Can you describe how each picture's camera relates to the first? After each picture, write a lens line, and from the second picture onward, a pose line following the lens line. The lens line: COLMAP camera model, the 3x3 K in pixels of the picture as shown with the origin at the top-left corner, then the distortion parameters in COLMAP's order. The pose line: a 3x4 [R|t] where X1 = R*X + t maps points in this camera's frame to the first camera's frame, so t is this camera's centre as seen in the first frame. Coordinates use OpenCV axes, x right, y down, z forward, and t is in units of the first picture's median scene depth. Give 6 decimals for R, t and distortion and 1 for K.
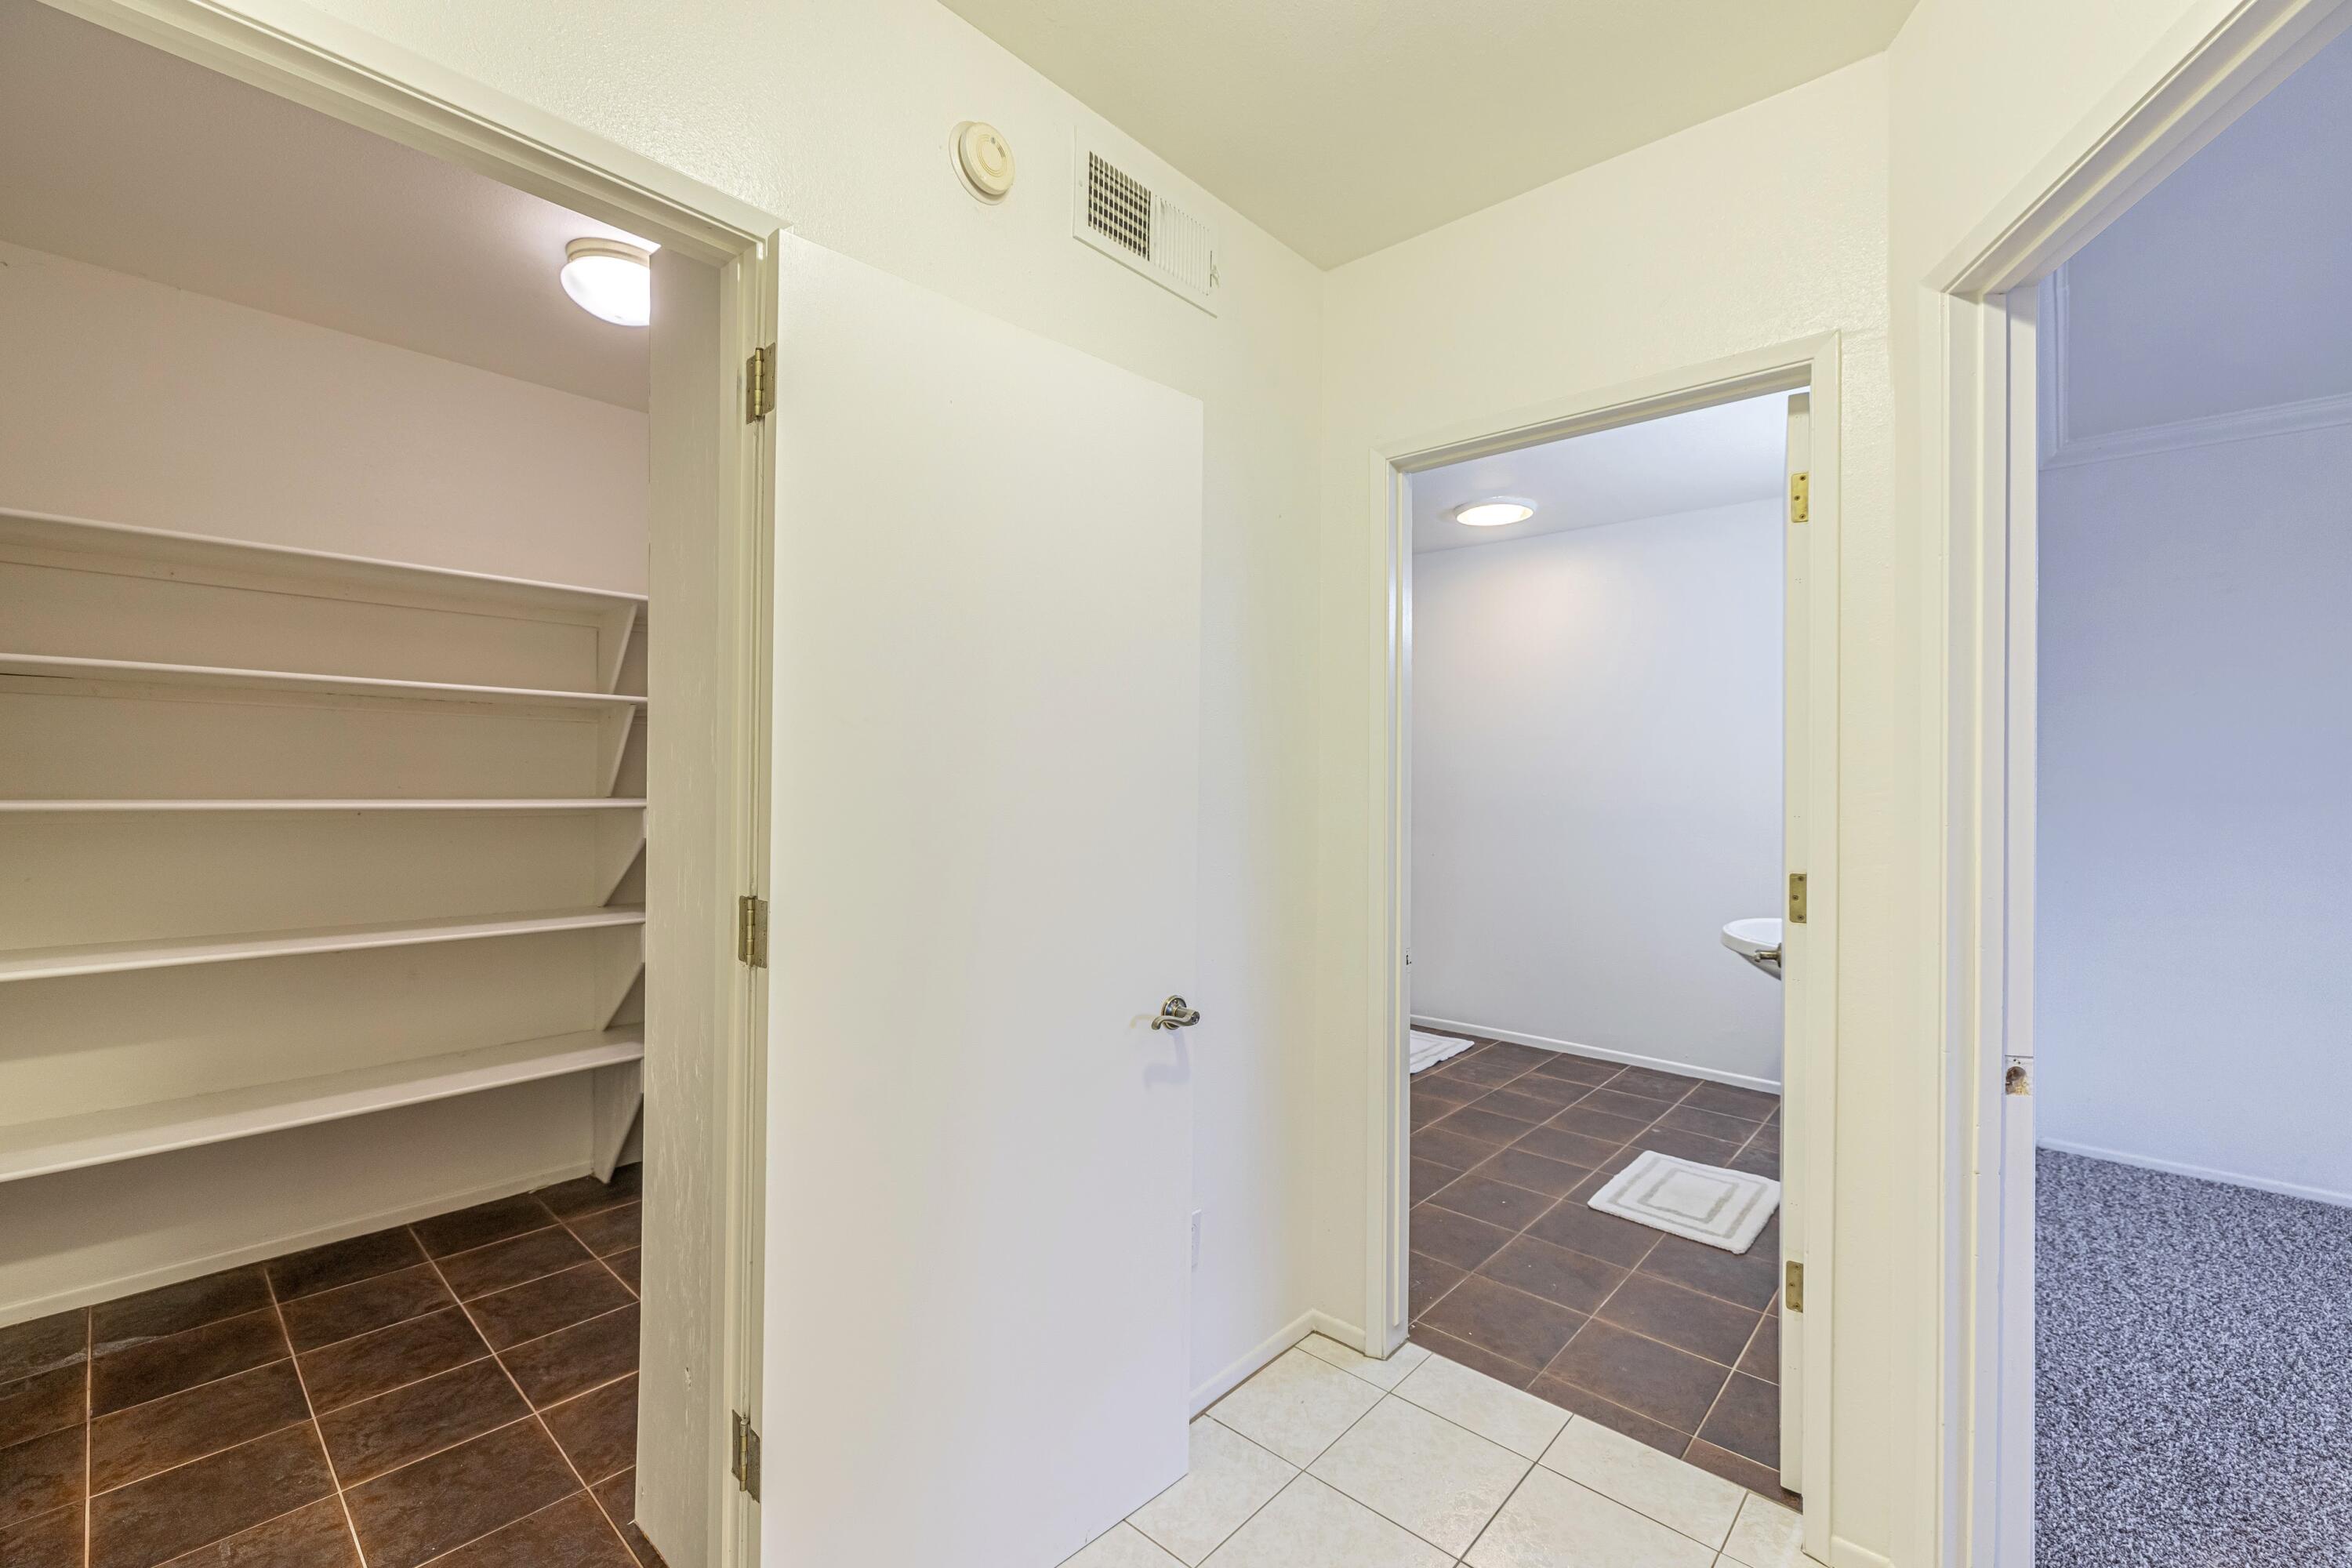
lens RADIAL K [[977.9, 0, 1167.5], [0, 977.9, 779.0], [0, 0, 1]] dist [-0.001947, -0.000322]
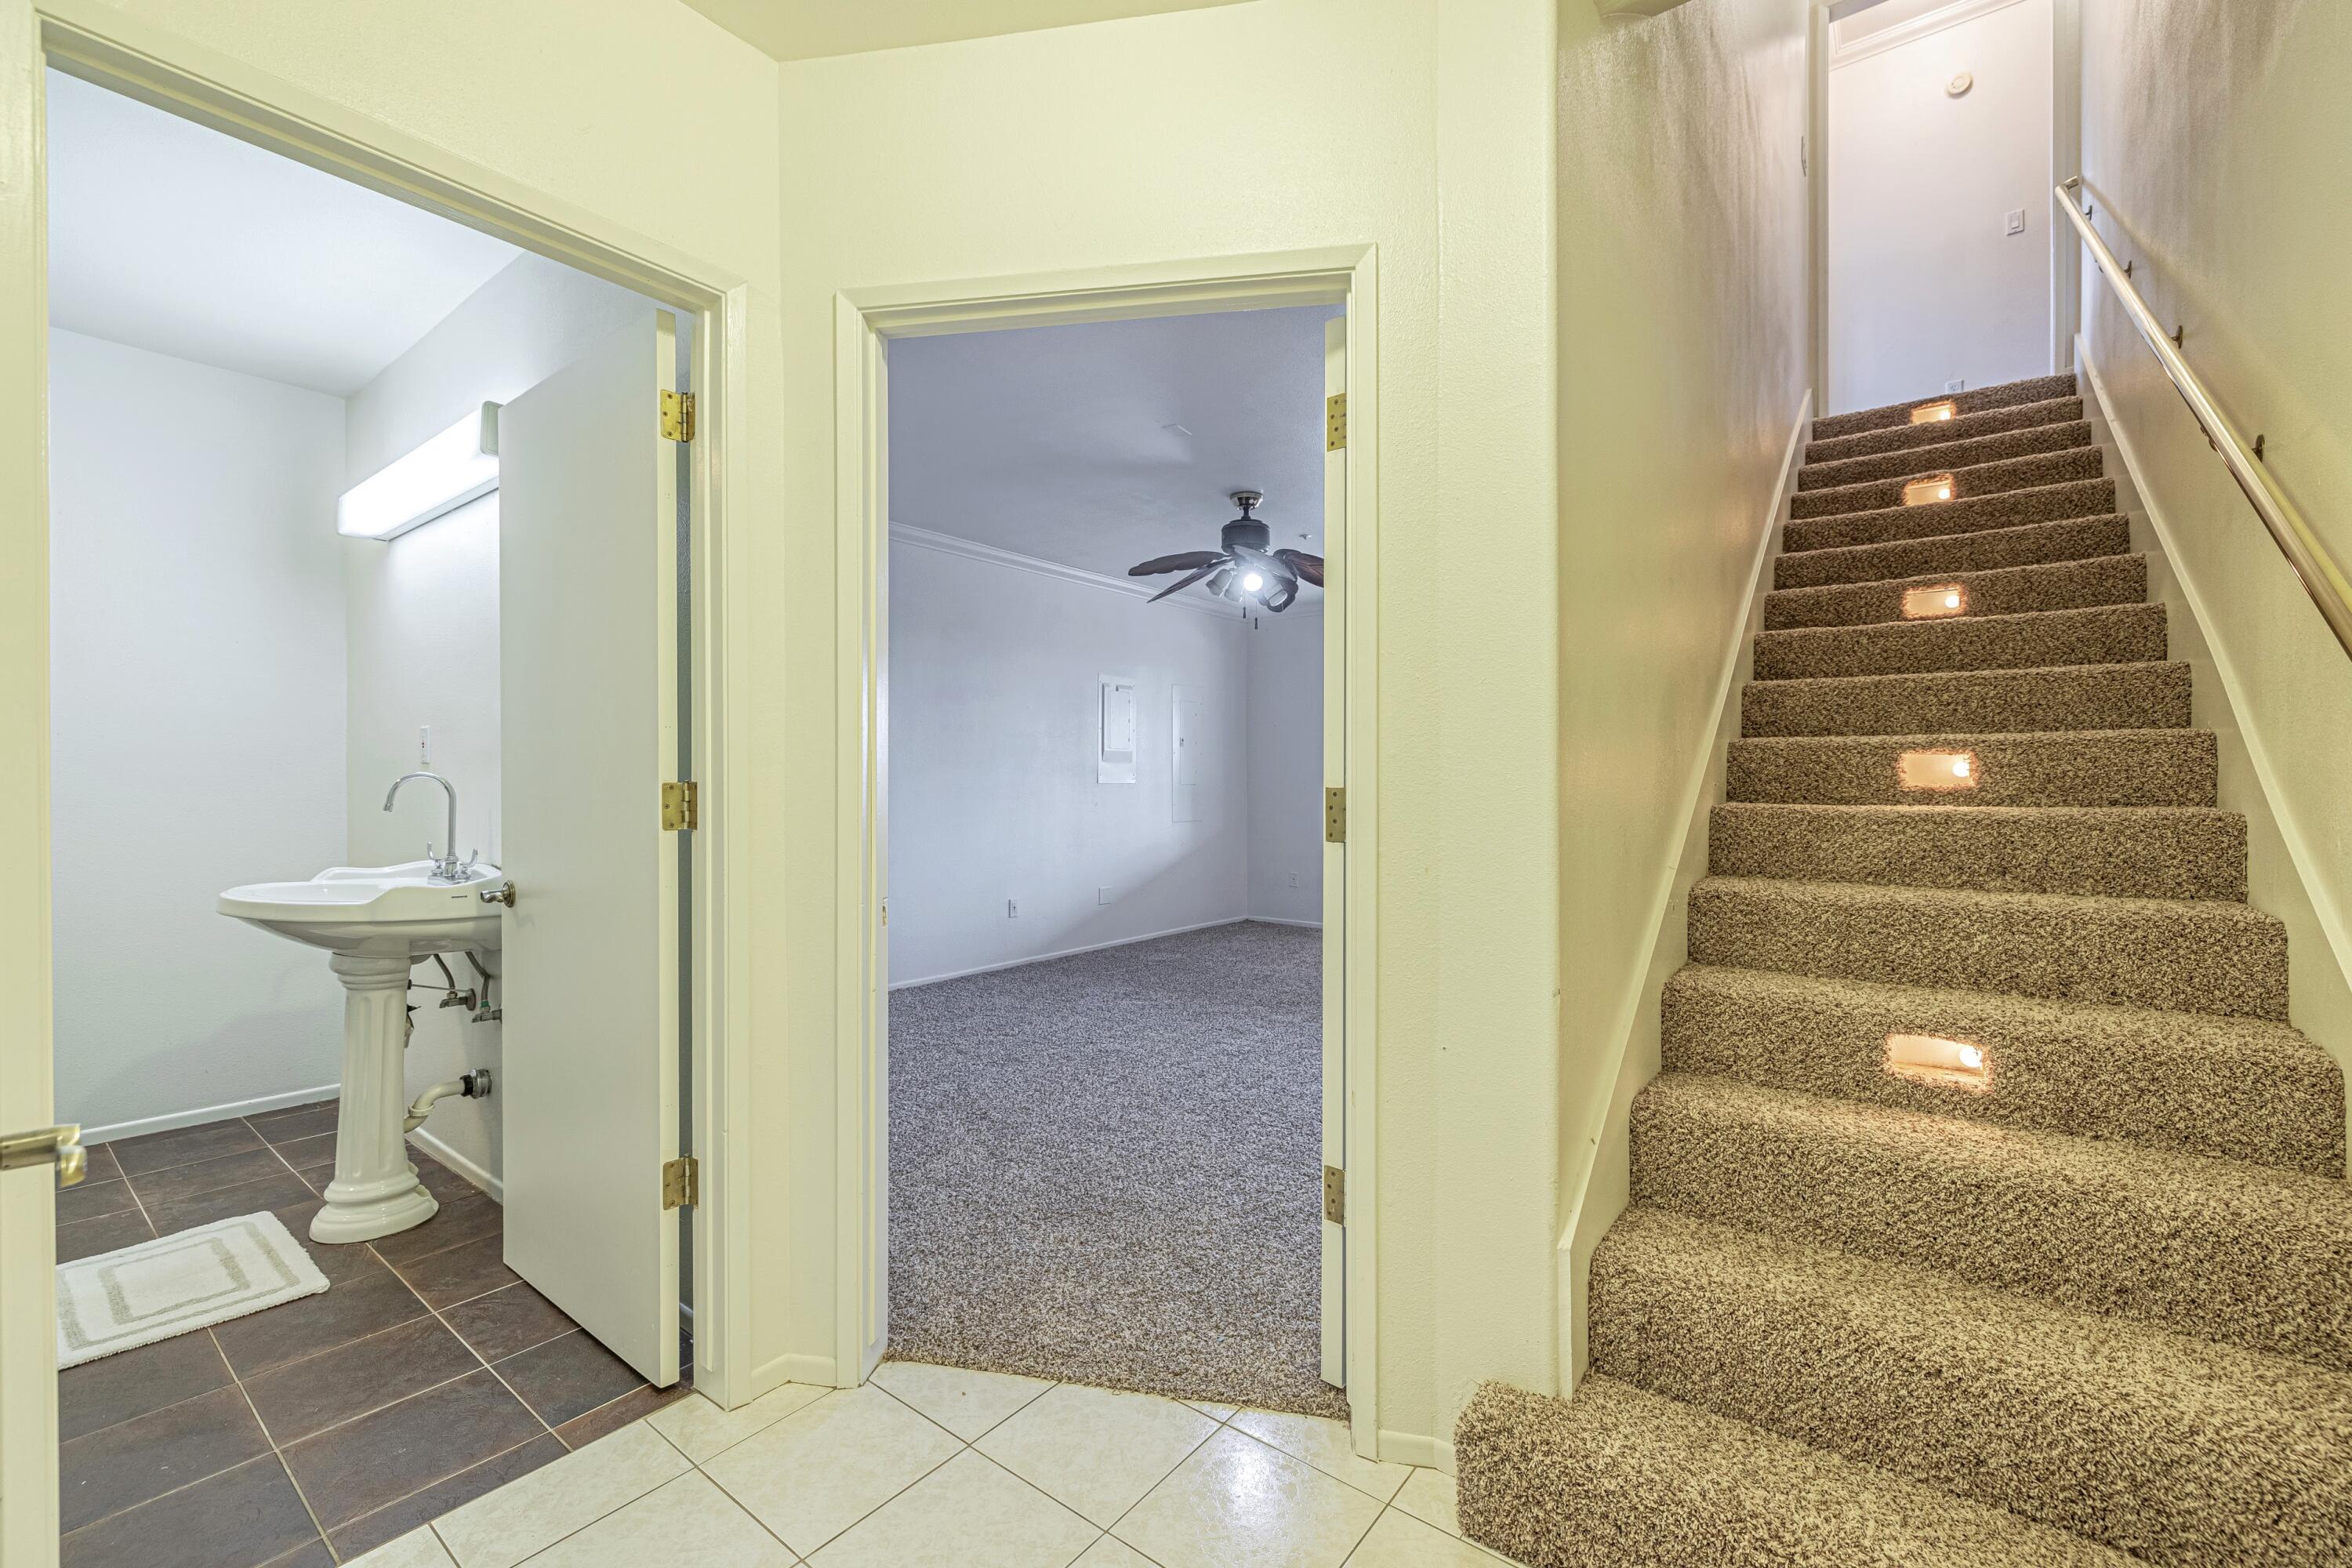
lens RADIAL K [[977.9, 0, 1167.7], [0, 977.9, 782.6], [0, 0, 1]] dist [-0.001947, -0.000322]
pose [[-0.078865, -0.008867, 0.996846, -0.302989], [-0.003447, 0.999957, 0.008622, 0.062055], [-0.996879, -0.002756, -0.078892, 0.408824]]
